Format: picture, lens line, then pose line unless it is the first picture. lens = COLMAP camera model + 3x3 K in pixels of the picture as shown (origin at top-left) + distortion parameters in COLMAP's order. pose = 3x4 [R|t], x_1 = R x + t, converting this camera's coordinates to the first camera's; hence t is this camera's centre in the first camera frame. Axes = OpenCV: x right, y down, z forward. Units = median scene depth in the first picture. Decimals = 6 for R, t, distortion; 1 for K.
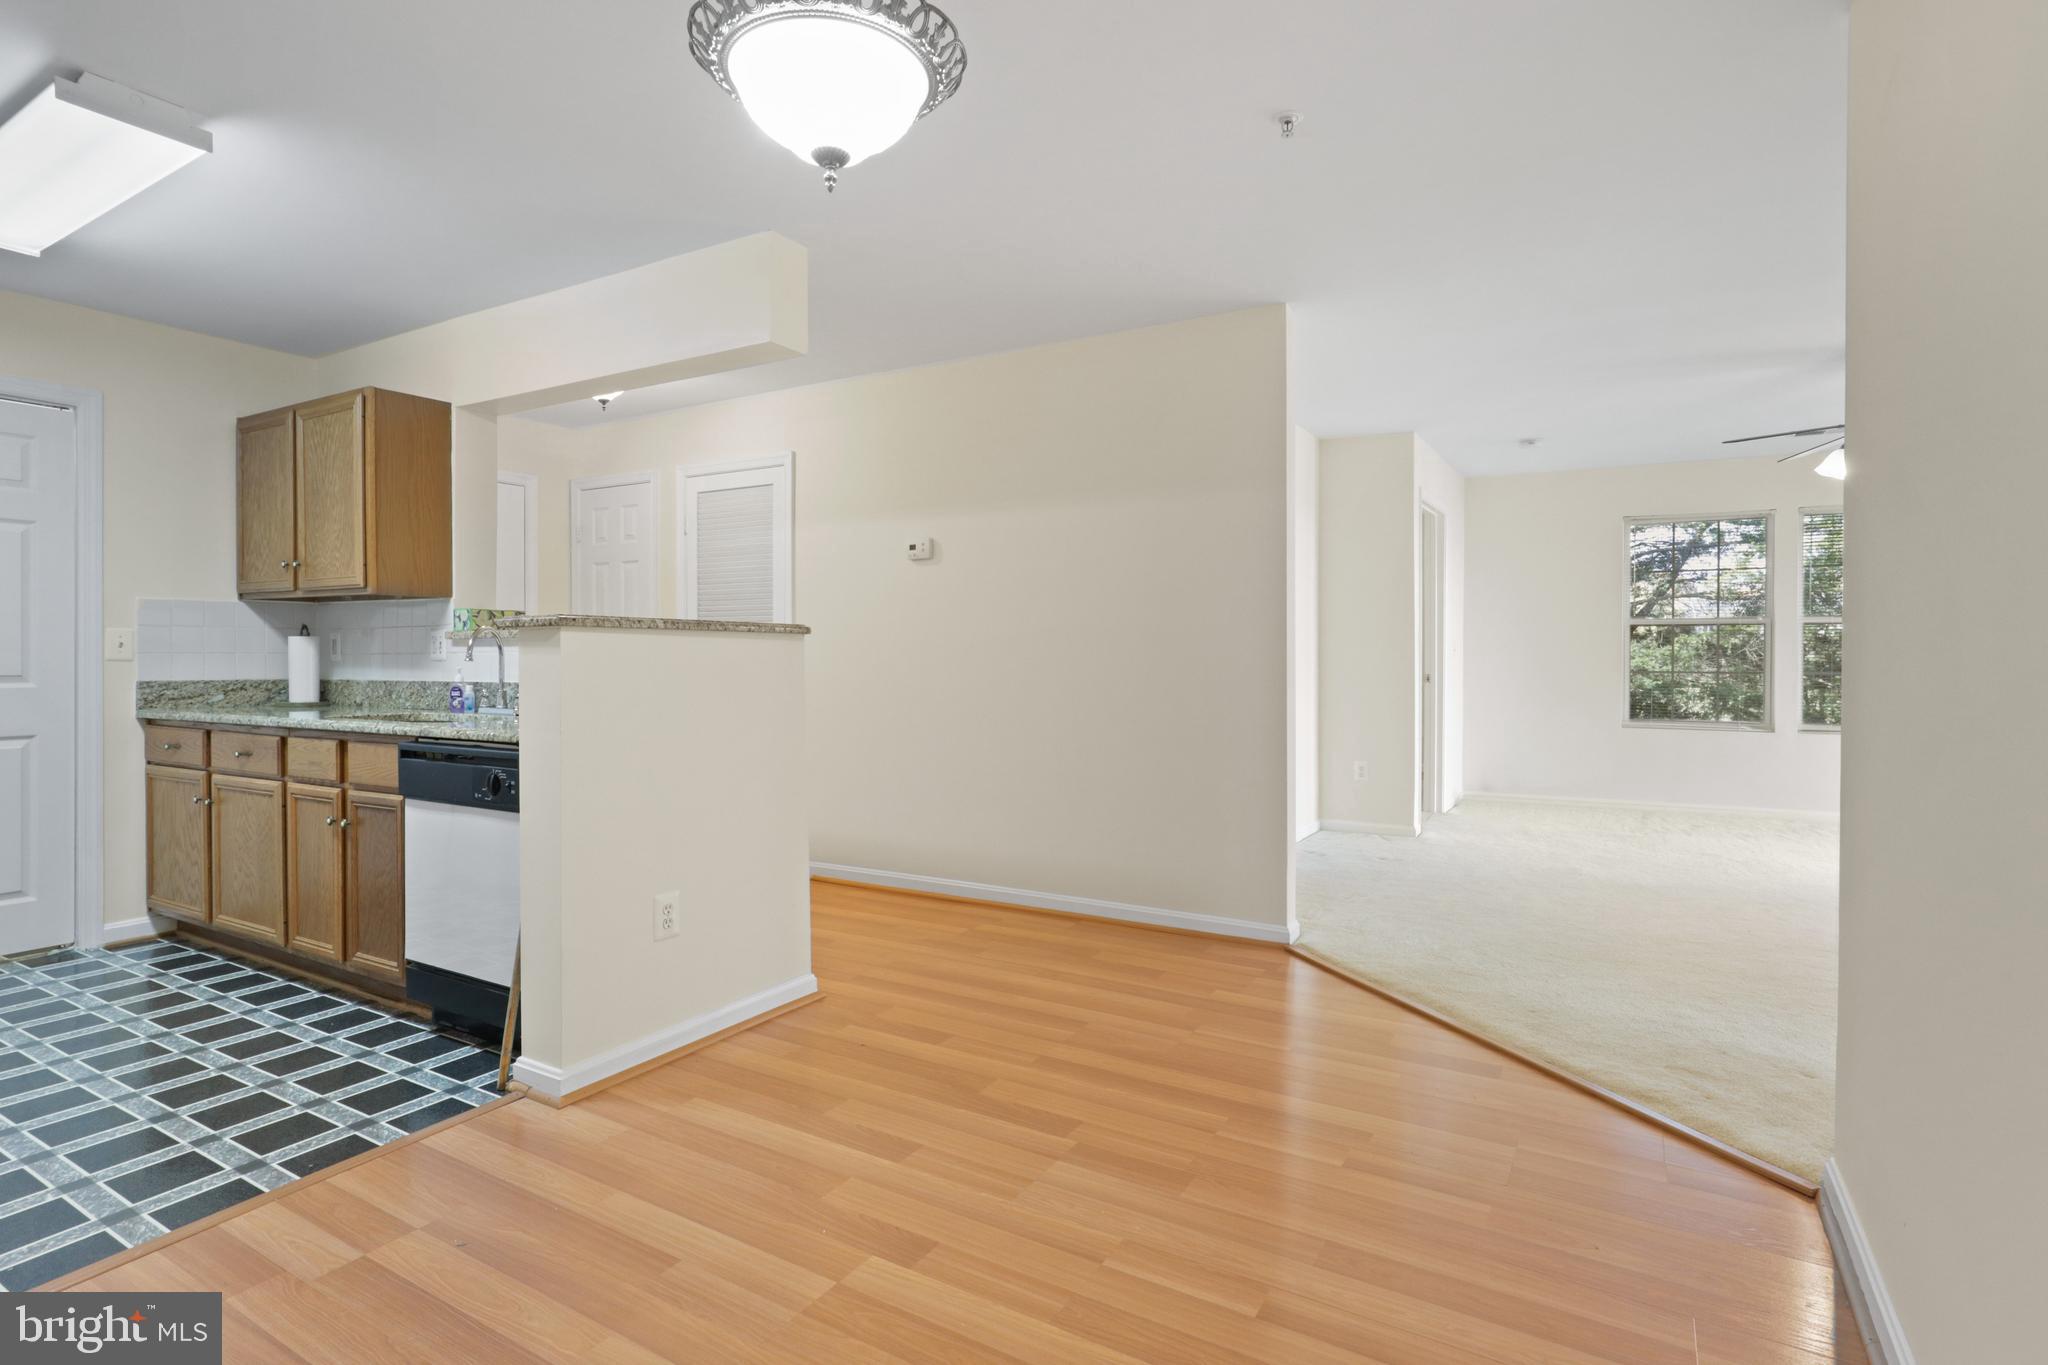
lens RADIAL K [[1034.2, 0, 1025.5], [0, 1034.2, 663.5], [0, 0, 1]] dist [-0.001458, 0.000861]
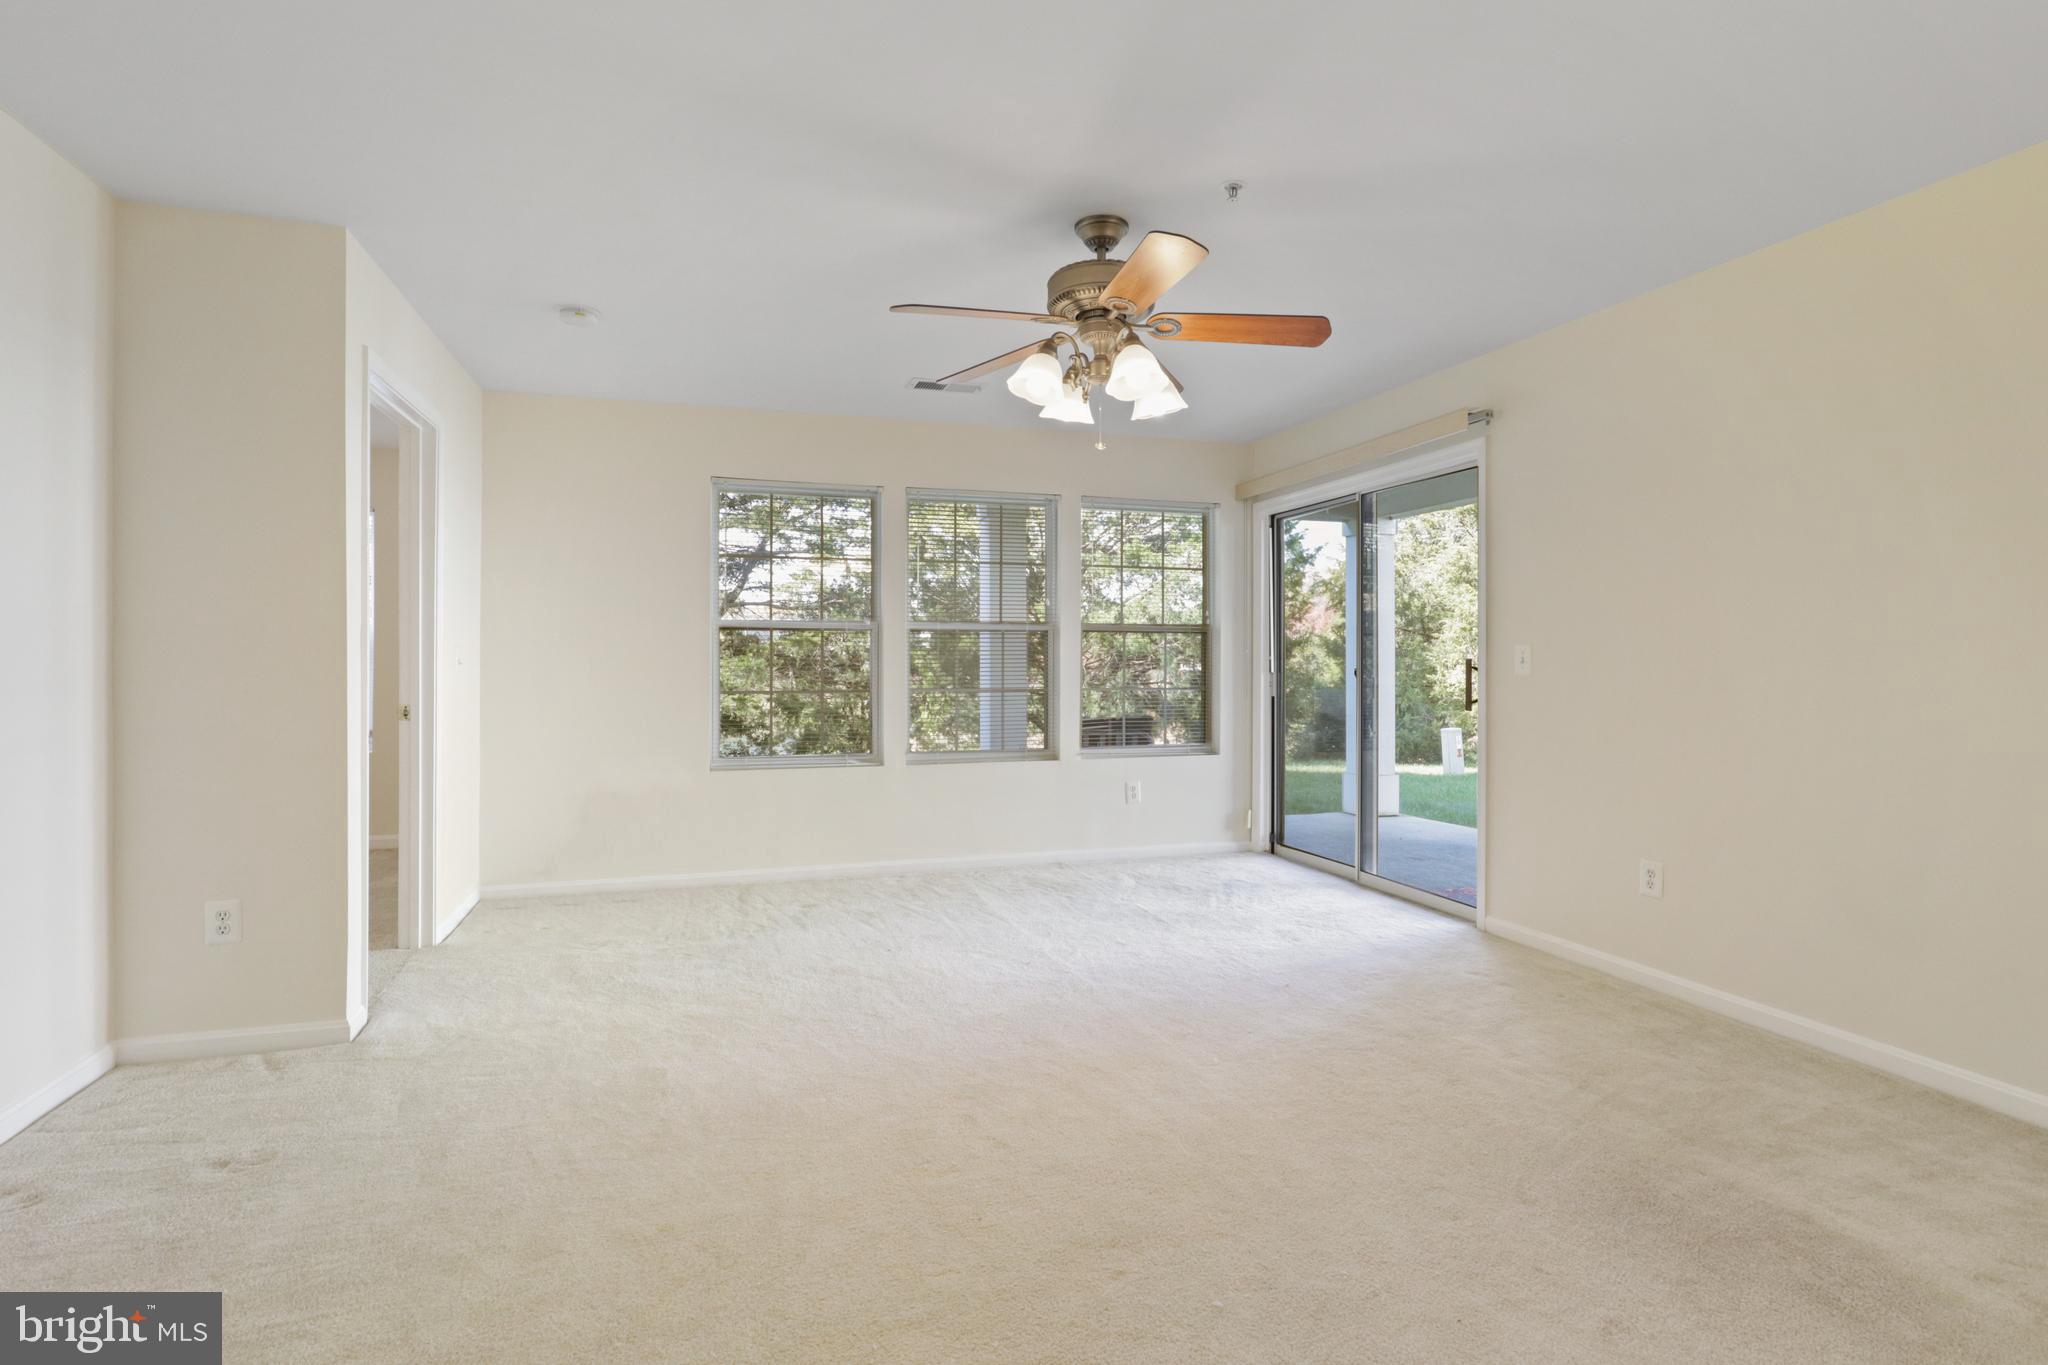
lens RADIAL K [[1034.2, 0, 1026.7], [0, 1034.2, 666.5], [0, 0, 1]] dist [-0.001458, 0.000861]
pose [[0.664699, -0.000934, 0.747111, 0.191928], [0.005748, 0.999976, -0.003864, -0.006342], [-0.747089, 0.006863, 0.664688, 0.368174]]
